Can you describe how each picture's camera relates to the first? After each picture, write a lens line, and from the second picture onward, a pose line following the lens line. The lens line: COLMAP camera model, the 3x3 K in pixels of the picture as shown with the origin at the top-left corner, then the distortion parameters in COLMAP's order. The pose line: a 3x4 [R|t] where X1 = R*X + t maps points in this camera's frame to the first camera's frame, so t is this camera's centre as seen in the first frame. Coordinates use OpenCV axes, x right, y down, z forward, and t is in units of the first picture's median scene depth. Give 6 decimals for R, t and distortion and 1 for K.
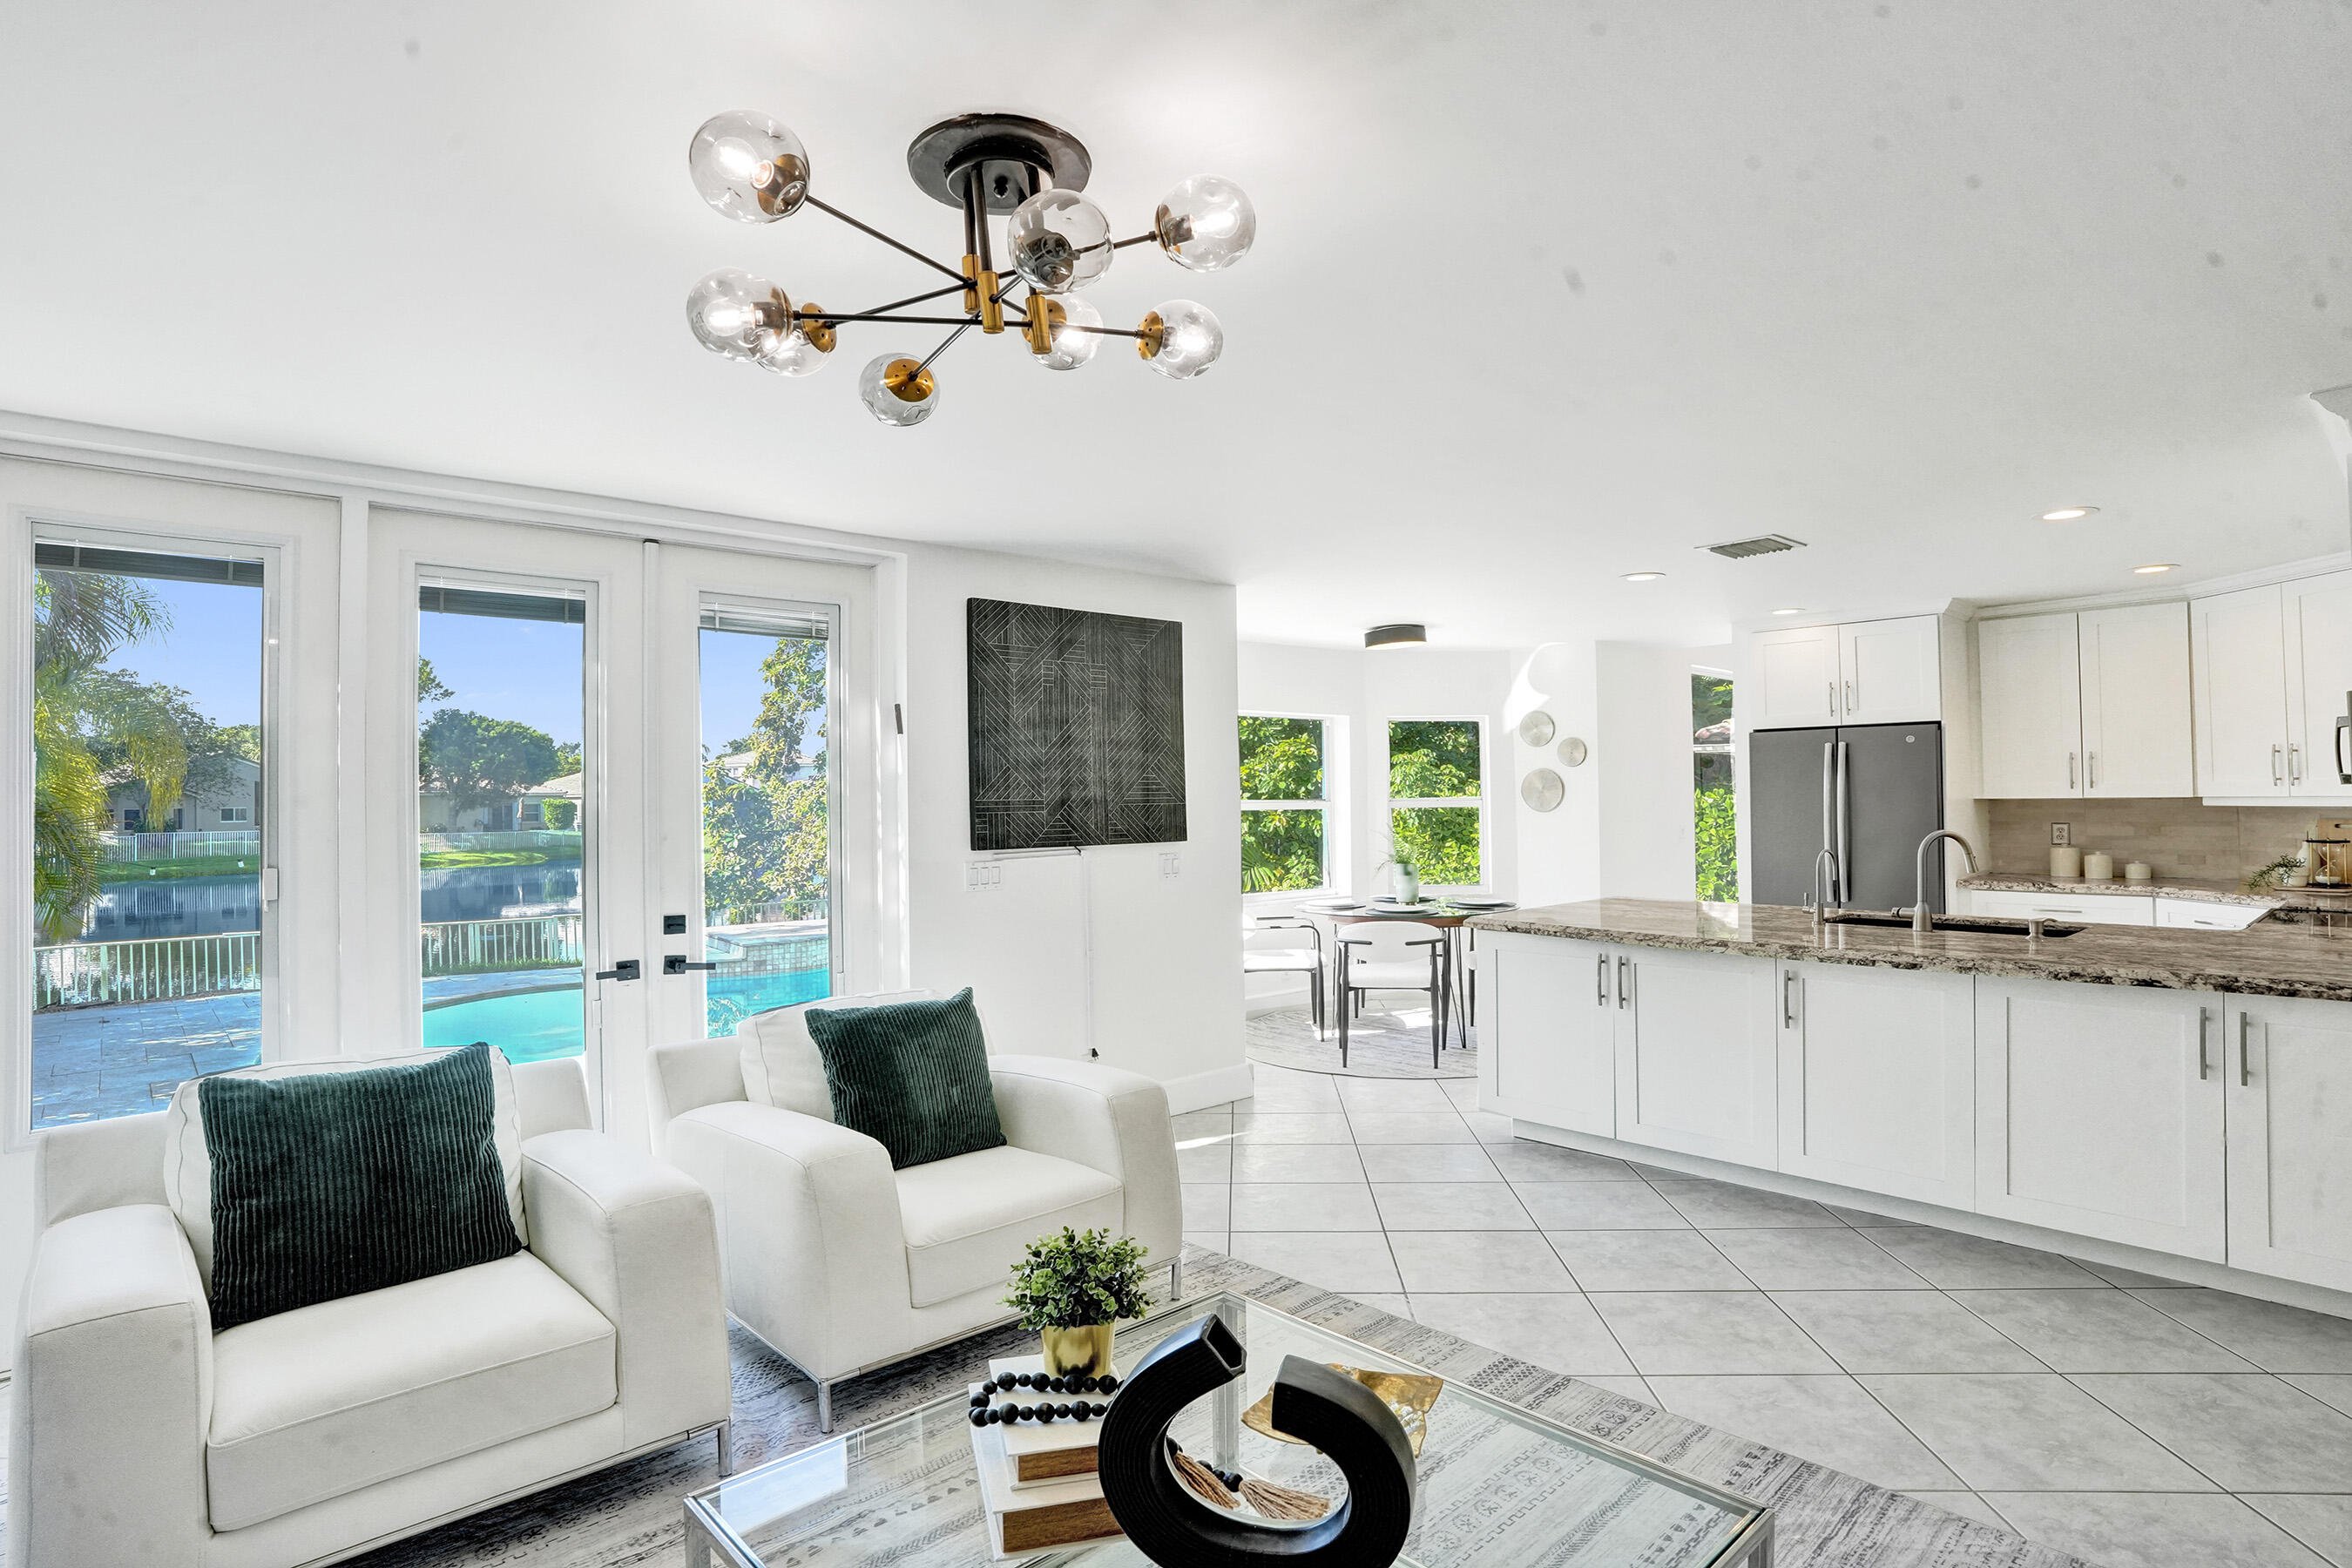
lens RADIAL K [[1218.2, 0, 1182.7], [0, 1218.2, 782.2], [0, 0, 1]] dist [-0.069921, 0.027099]
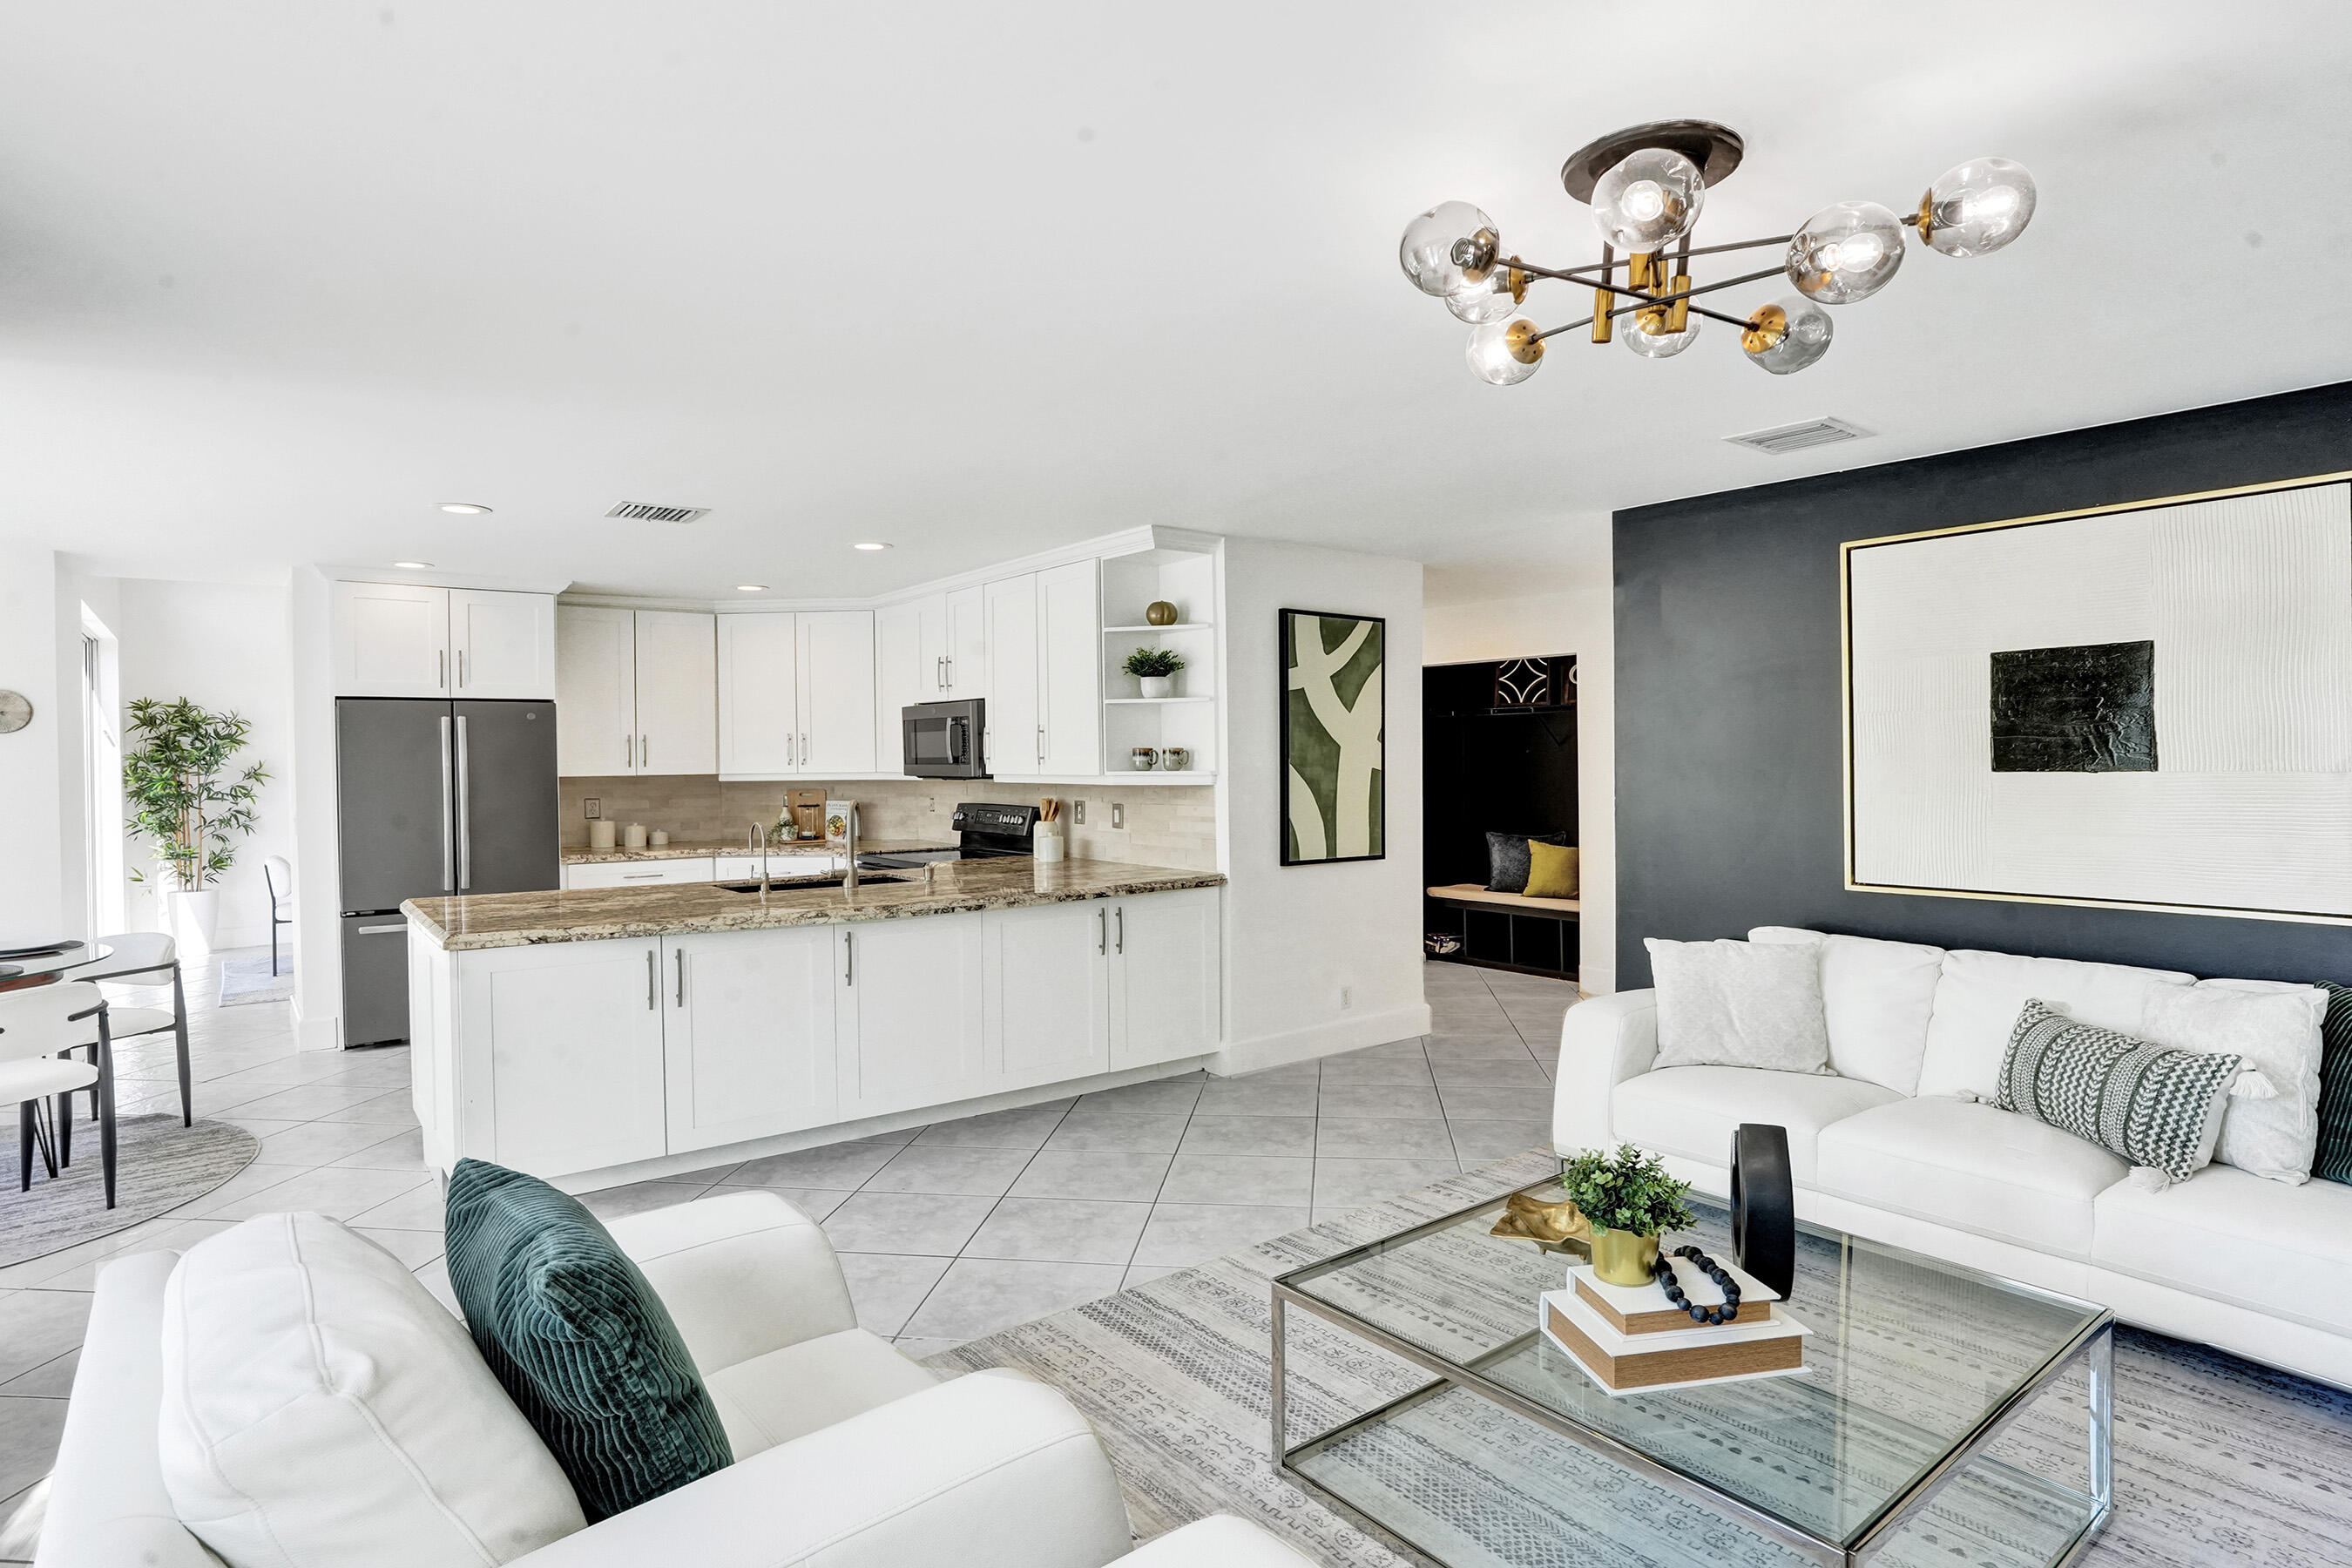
lens RADIAL K [[1245.1, 0, 1186.6], [0, 1245.1, 765.9], [0, 0, 1]] dist [-0.079007, 0.047149]
pose [[0.070810, 0.004438, 0.997480, -0.440441], [-0.003704, 0.999984, -0.004187, 0.008694], [-0.997483, -0.003399, 0.070825, 0.467283]]
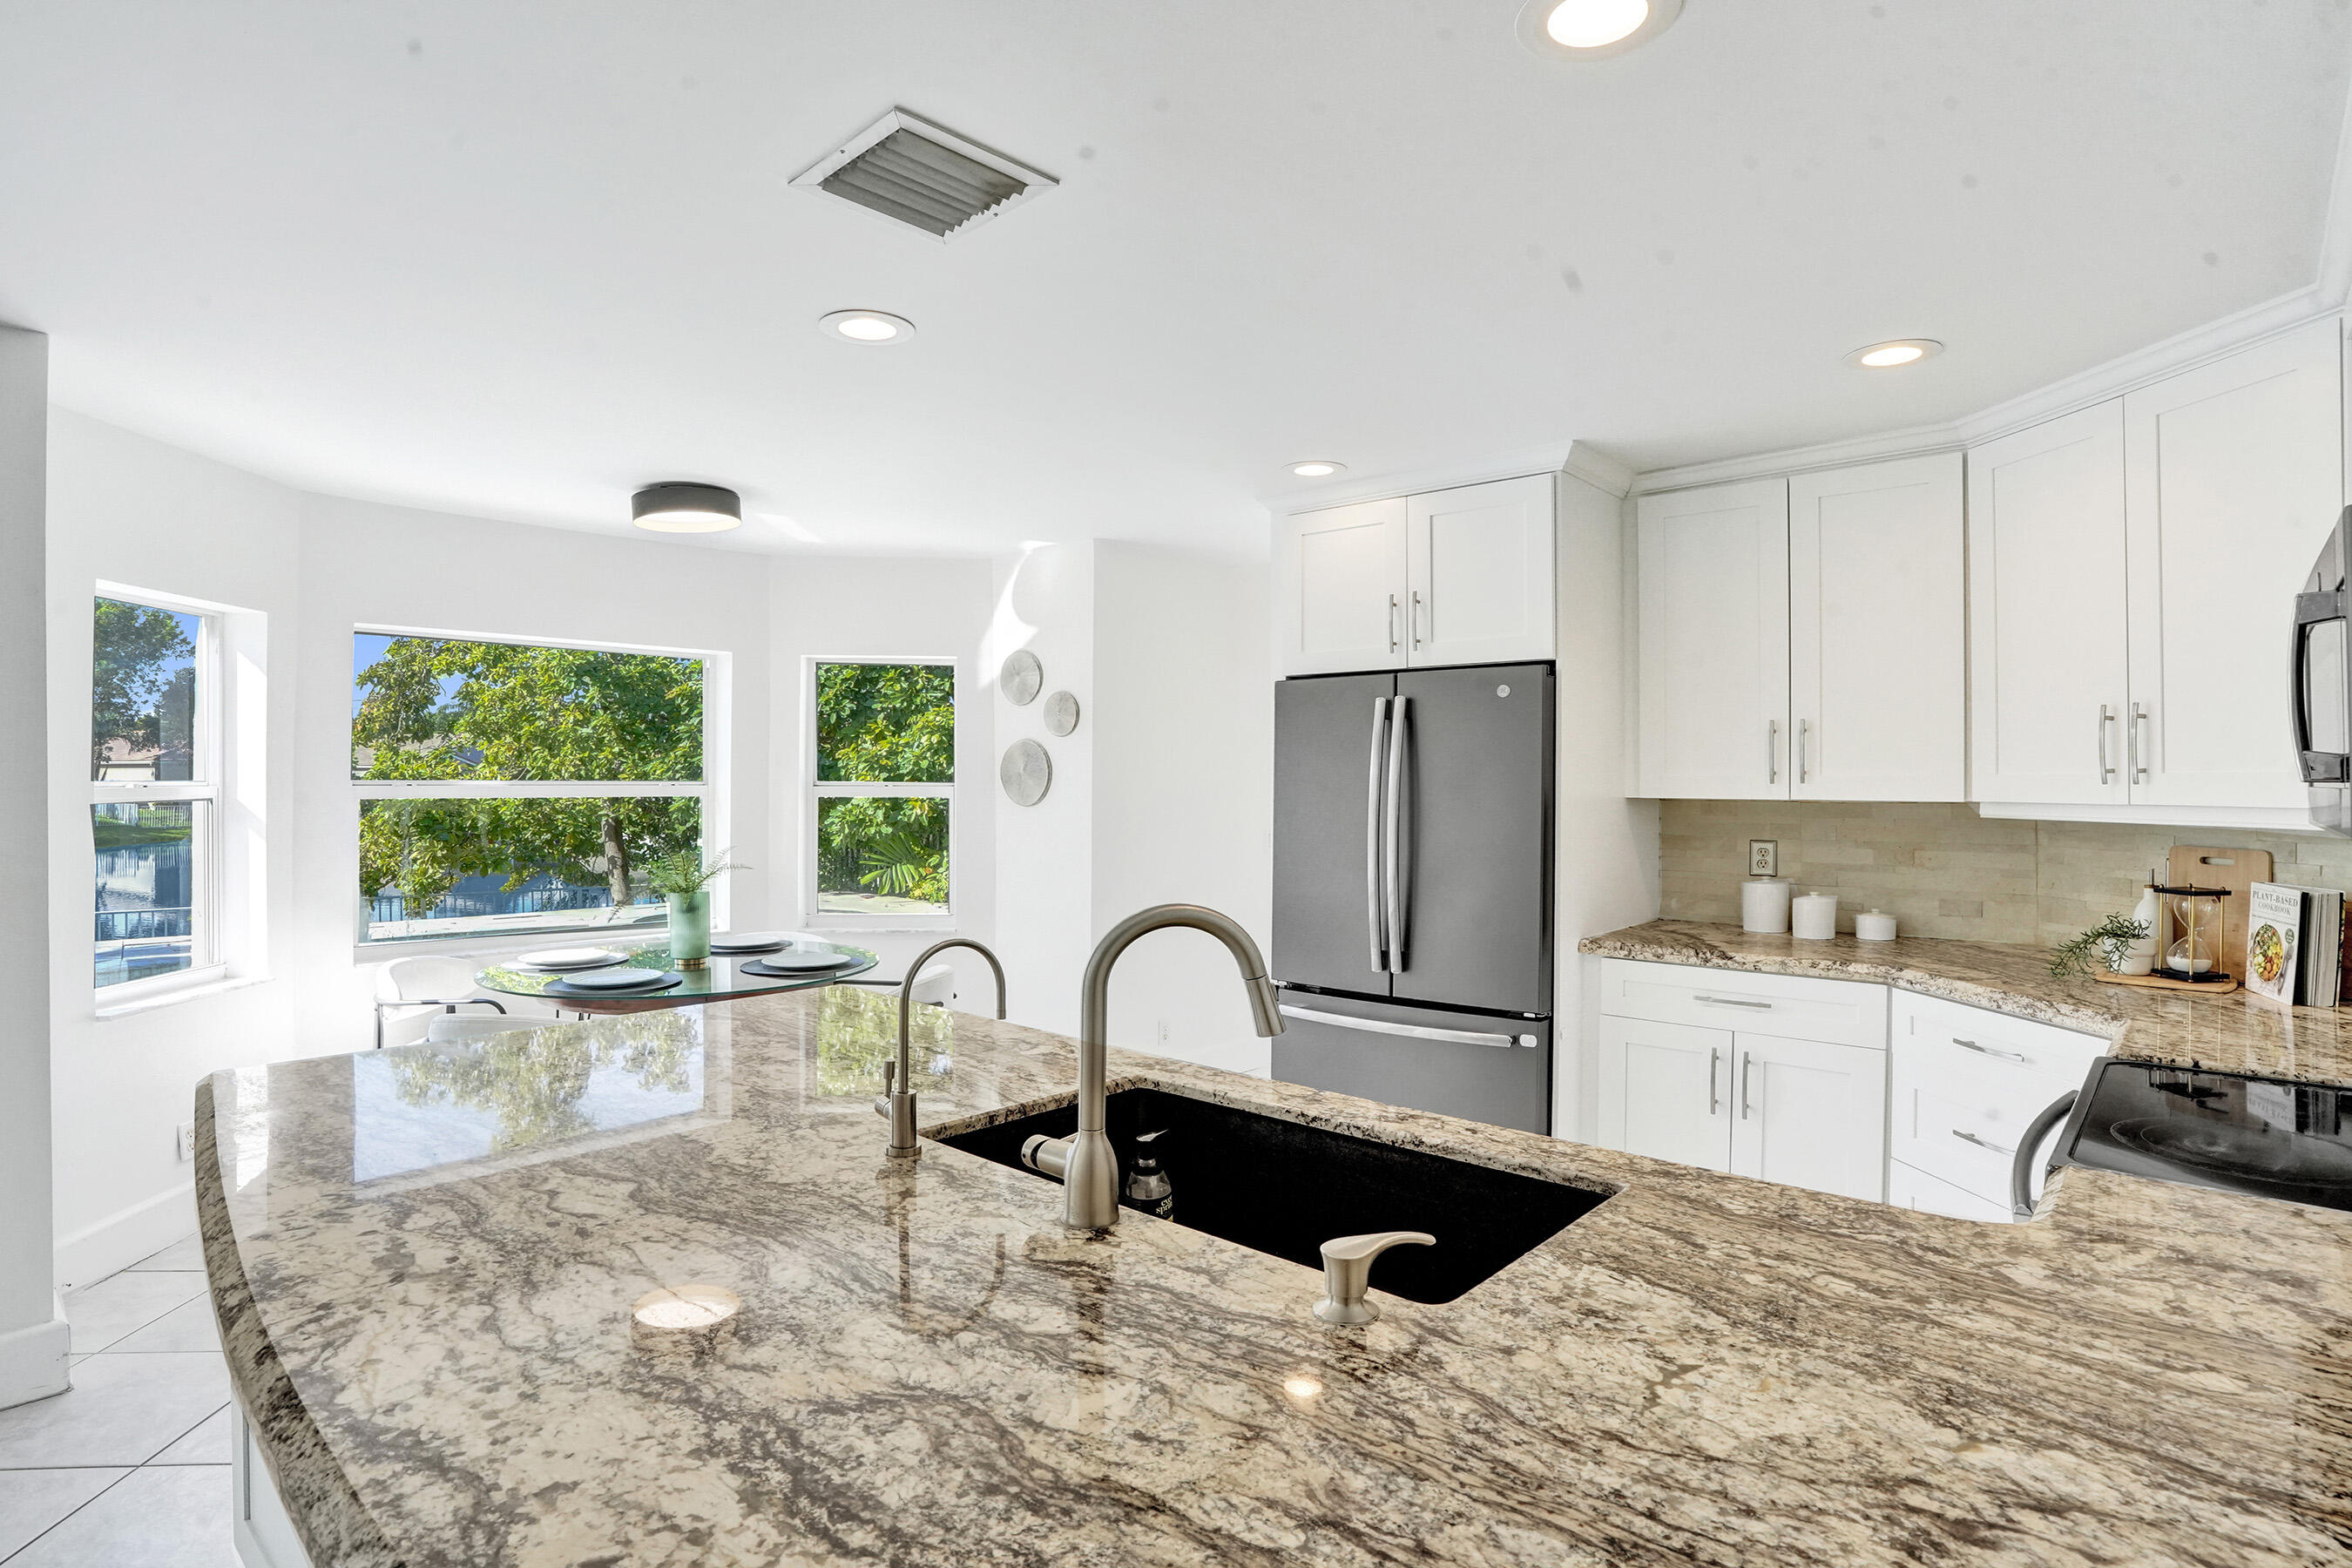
lens RADIAL K [[1218.2, 0, 1182.7], [0, 1218.2, 782.2], [0, 0, 1]] dist [-0.069921, 0.027099]
pose [[0.994099, 0.016189, 0.107262, 0.483236], [-0.017681, 0.999759, 0.012979, 0.002907], [-0.107026, -0.014799, 0.994146, 0.536281]]
